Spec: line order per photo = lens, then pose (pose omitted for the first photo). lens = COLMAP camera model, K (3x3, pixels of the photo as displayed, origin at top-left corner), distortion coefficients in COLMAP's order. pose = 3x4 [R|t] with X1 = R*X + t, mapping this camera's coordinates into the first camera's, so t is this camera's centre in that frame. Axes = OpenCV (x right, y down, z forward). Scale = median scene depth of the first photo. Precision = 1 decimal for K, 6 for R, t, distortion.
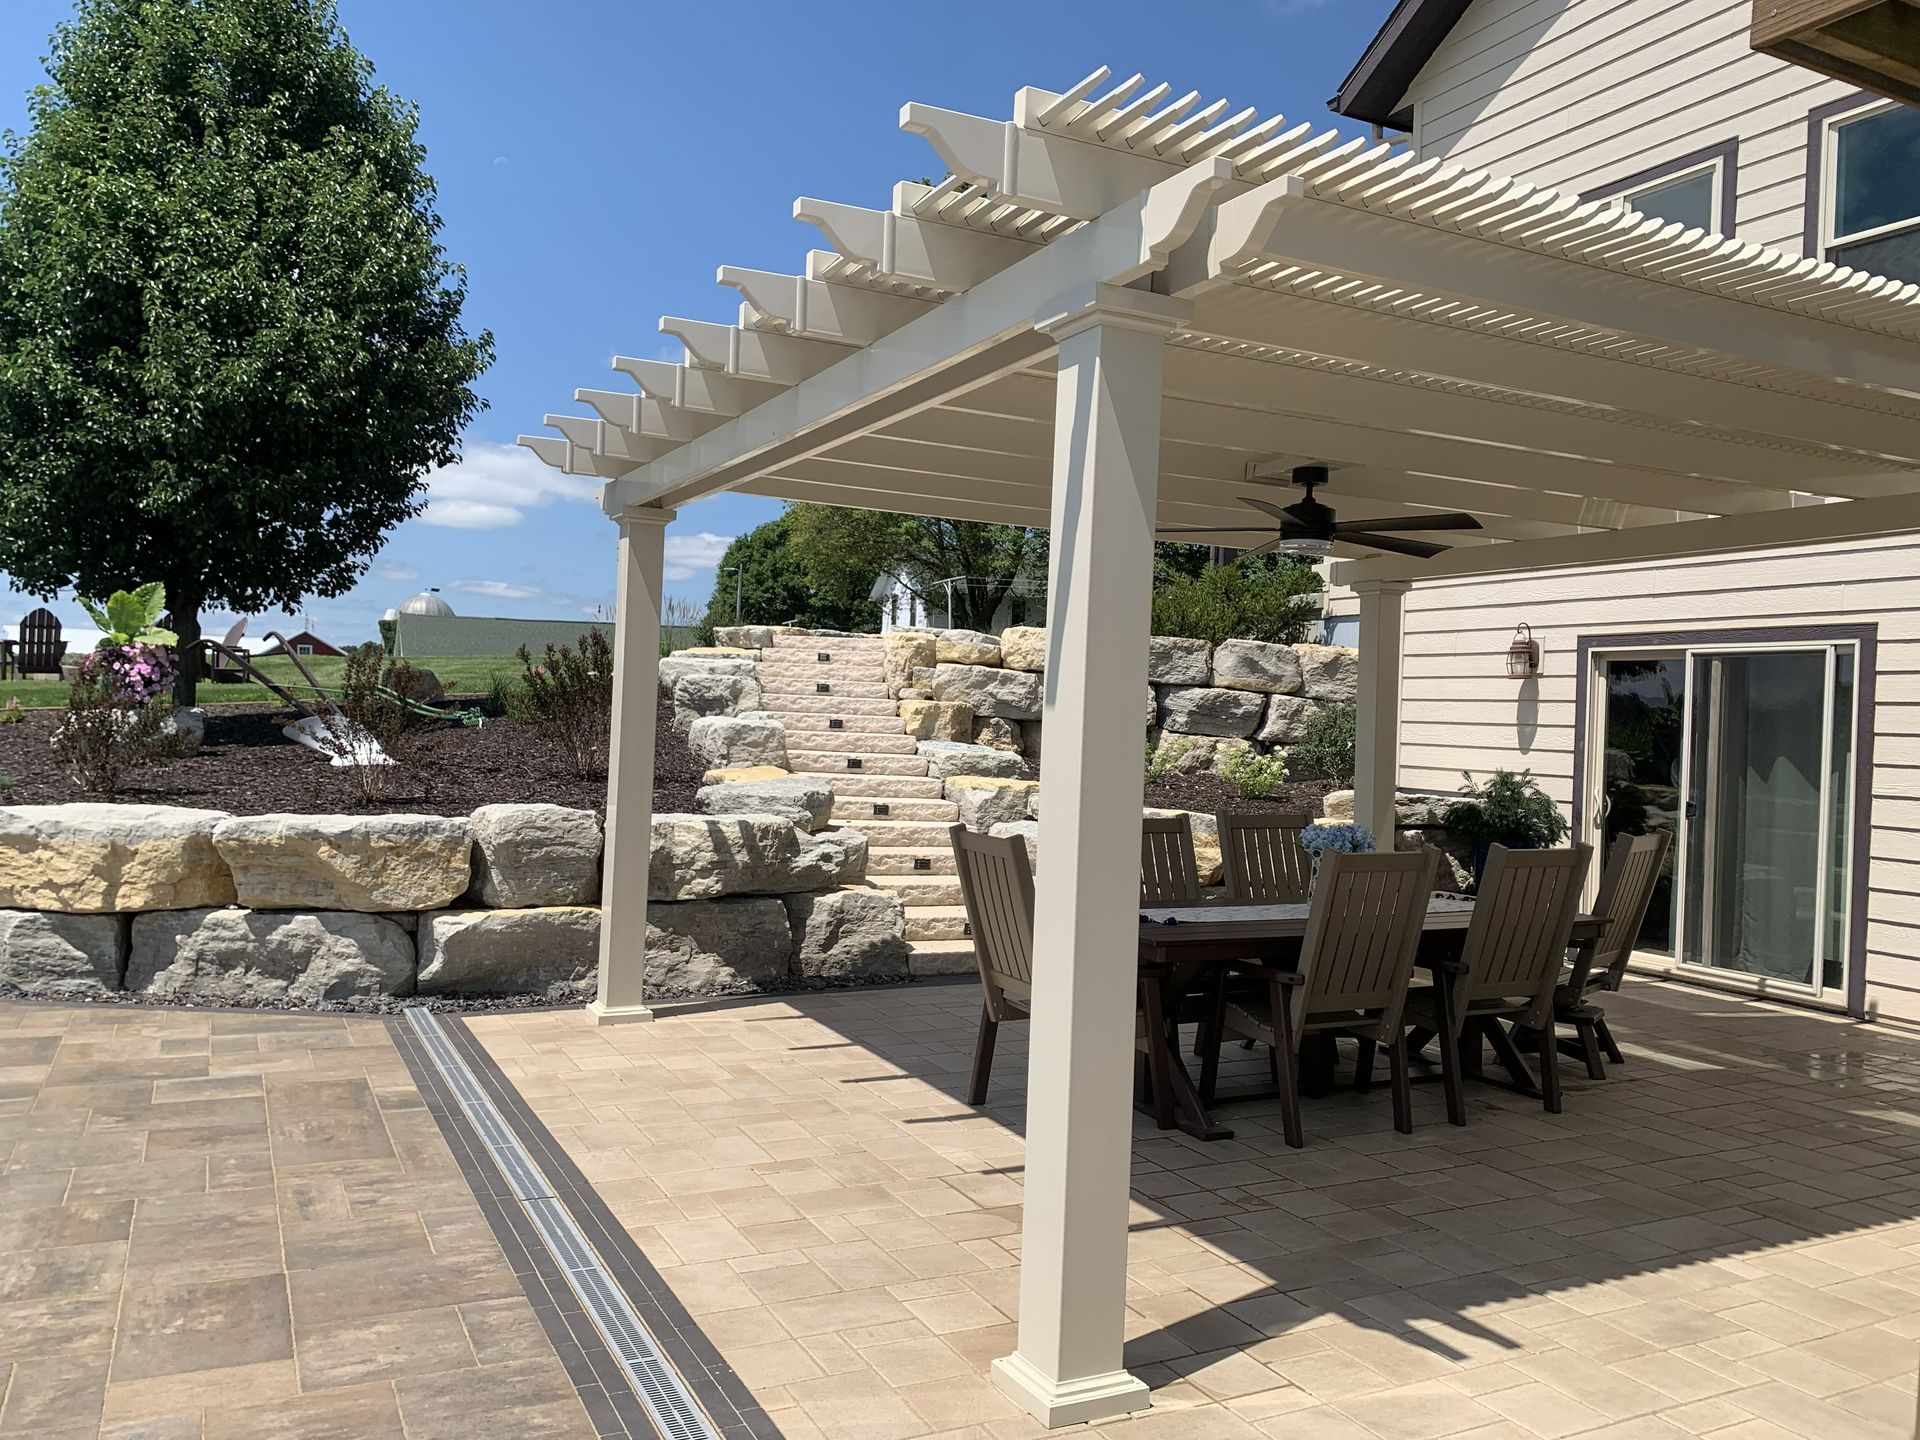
lens RADIAL K [[1458.1, 0, 917.0], [0, 1458.1, 725.6], [0, 0, 1]] dist [0.025132, -0.028173]
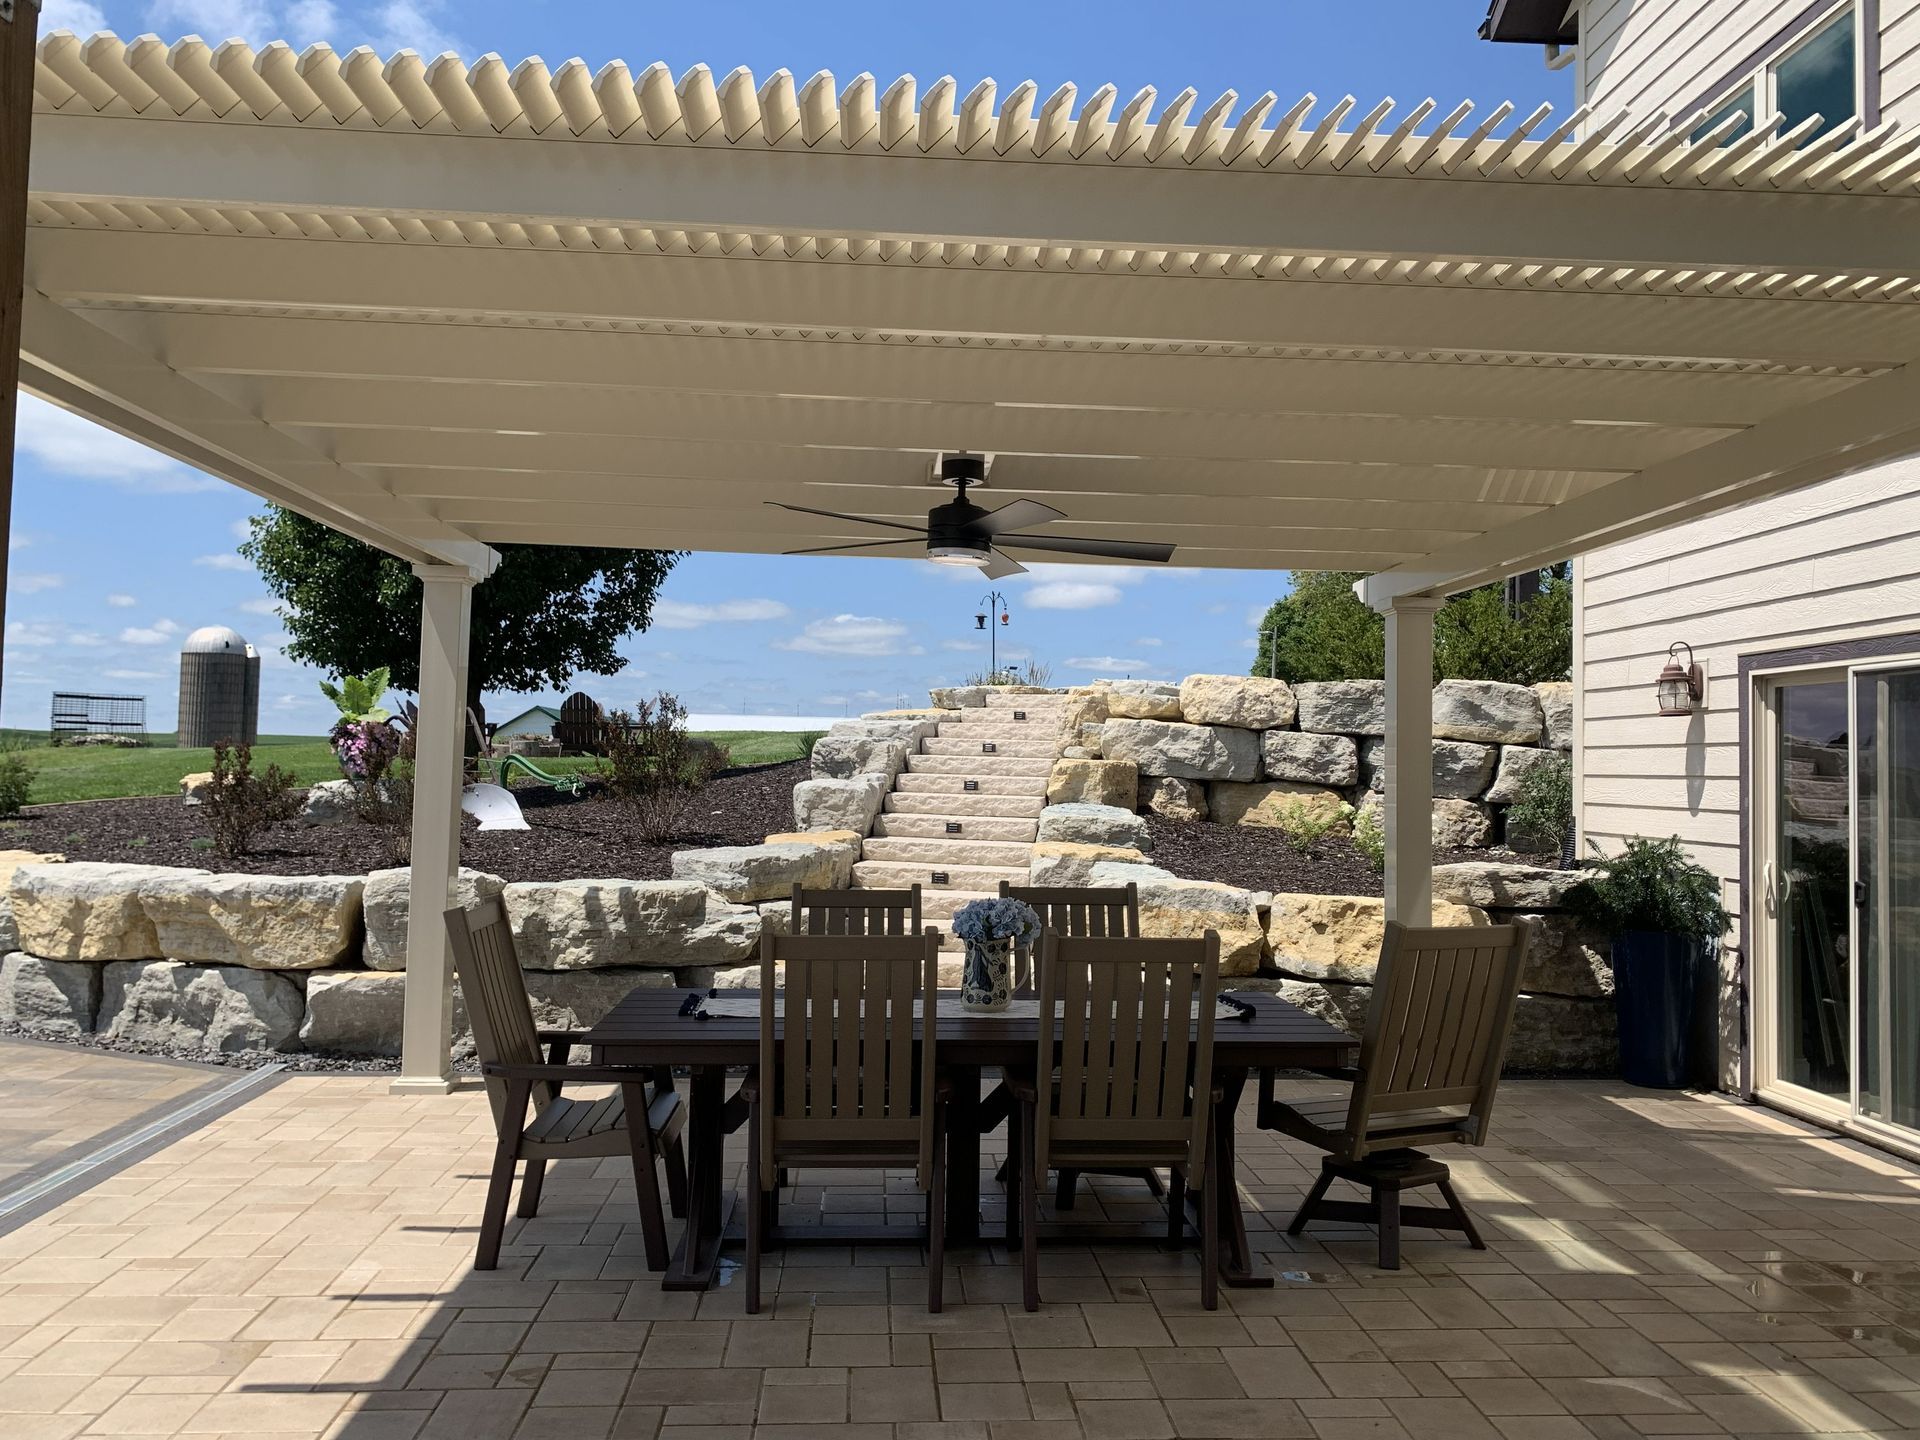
lens RADIAL K [[1458.1, 0, 962.8], [0, 1458.1, 709.8], [0, 0, 1]] dist [0.025132, -0.028173]
pose [[0.922444, -0.030925, -0.384891, 0.452352], [0.008464, 0.998168, -0.059913, 0.008887], [0.386038, 0.052009, 0.921016, 0.202393]]
